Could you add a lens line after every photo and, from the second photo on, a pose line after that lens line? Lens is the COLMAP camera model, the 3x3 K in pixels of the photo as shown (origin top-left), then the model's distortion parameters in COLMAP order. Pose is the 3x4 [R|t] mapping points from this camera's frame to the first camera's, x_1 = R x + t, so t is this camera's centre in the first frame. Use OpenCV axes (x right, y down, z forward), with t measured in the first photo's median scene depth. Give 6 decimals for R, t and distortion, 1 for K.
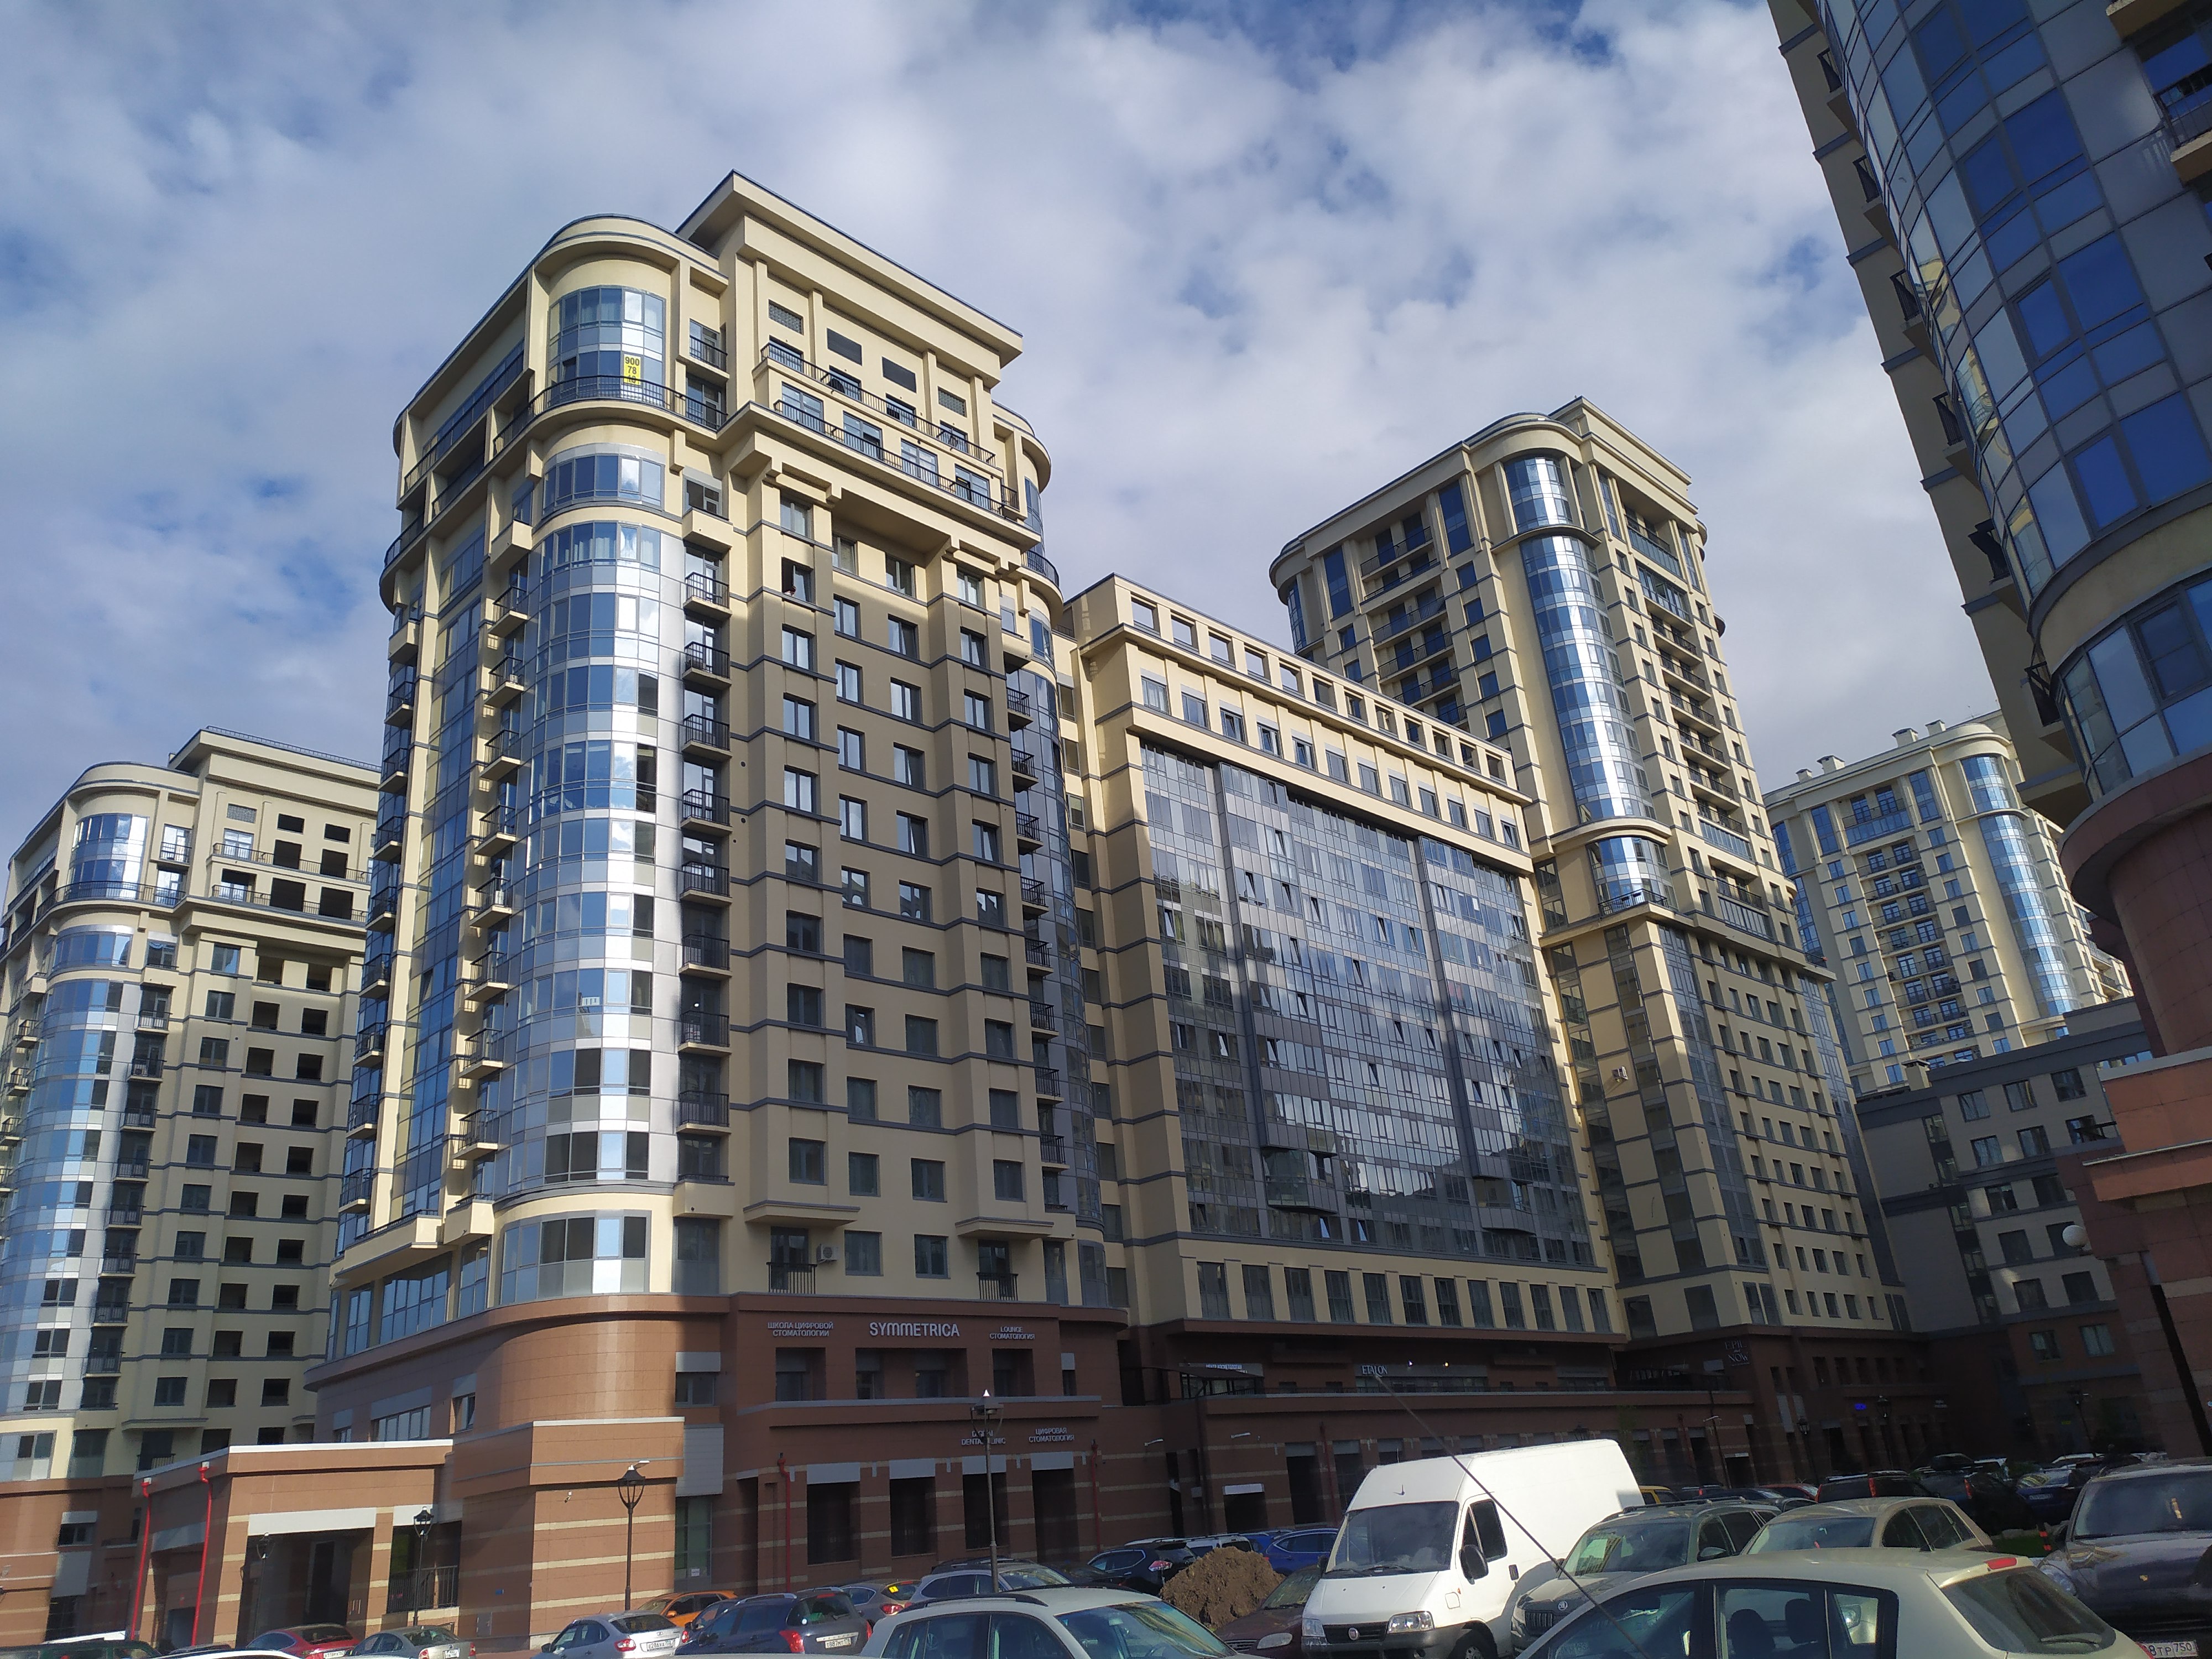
lens RADIAL K [[1663.4, 0, 1106.0], [0, 1663.4, 829.5], [0, 0, 1]] dist [0.001022, 0.000644]
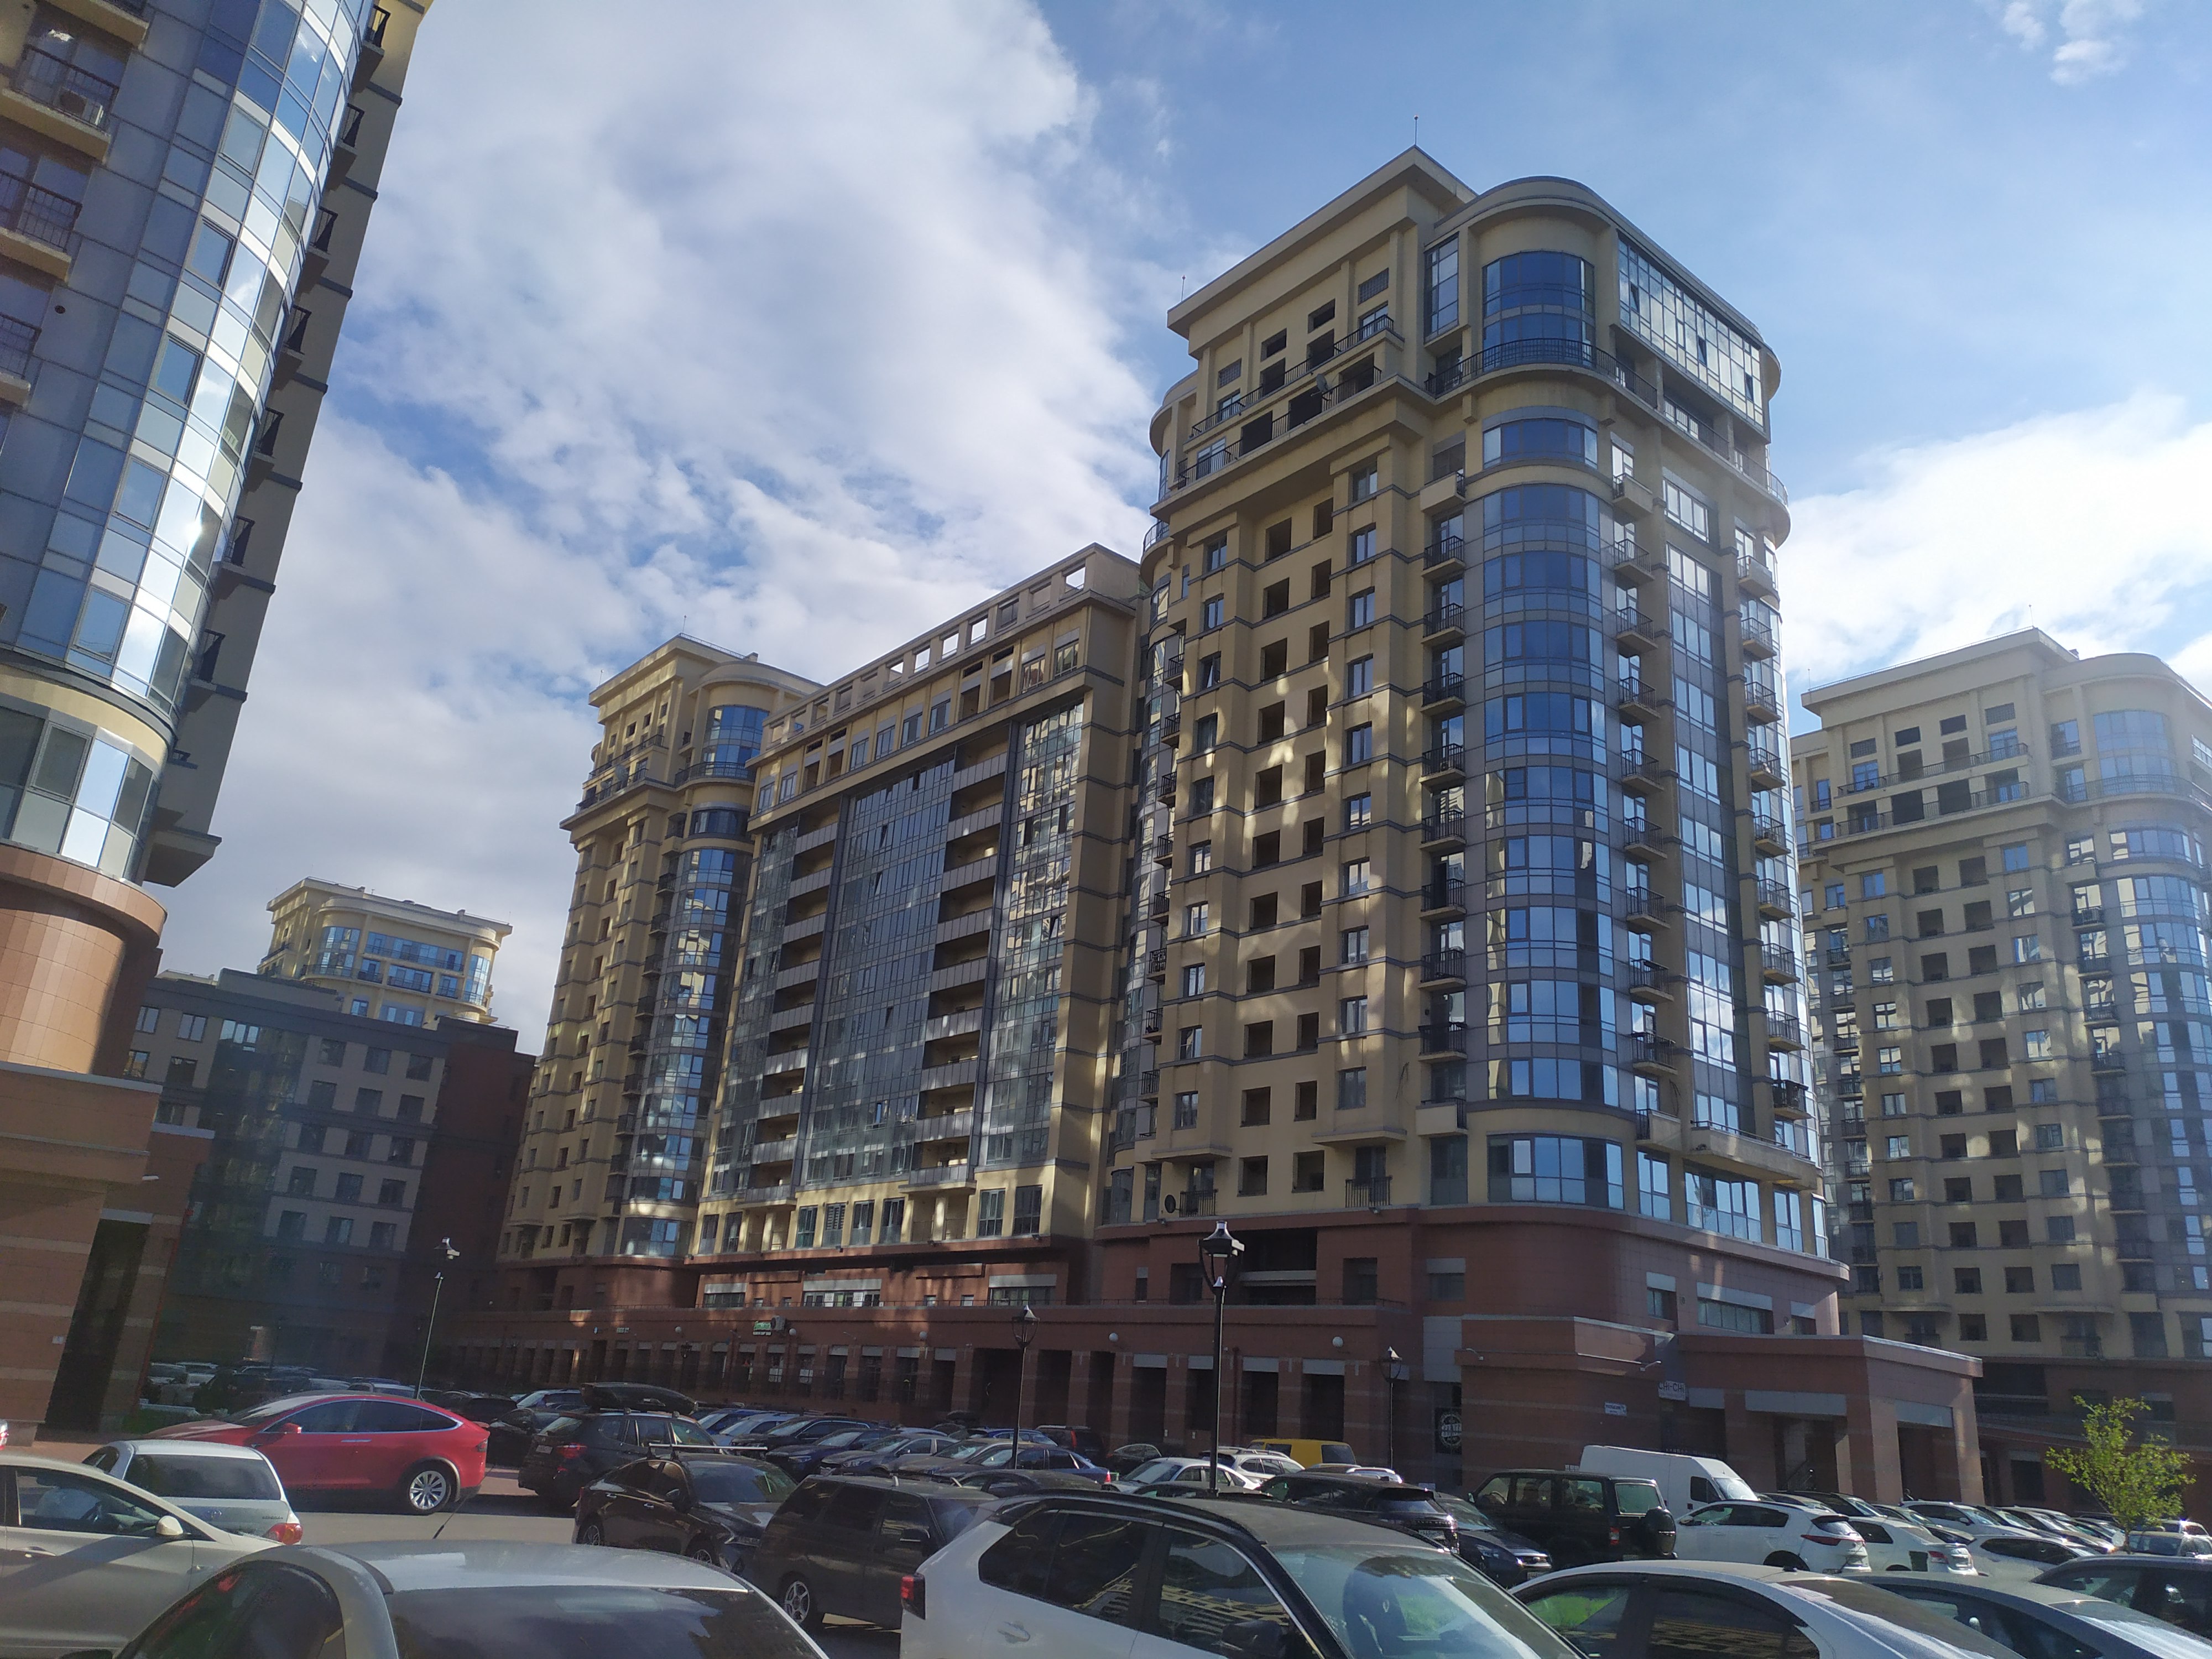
lens RADIAL K [[1663.4, 0, 1106.0], [0, 1663.4, 829.5], [0, 0, 1]] dist [0.001022, 0.000644]
pose [[-0.094622, -0.249095, -0.963845, 0.996596], [0.327737, 0.906423, -0.266430, 0.296966], [0.940018, -0.341098, -0.004130, 0.948932]]
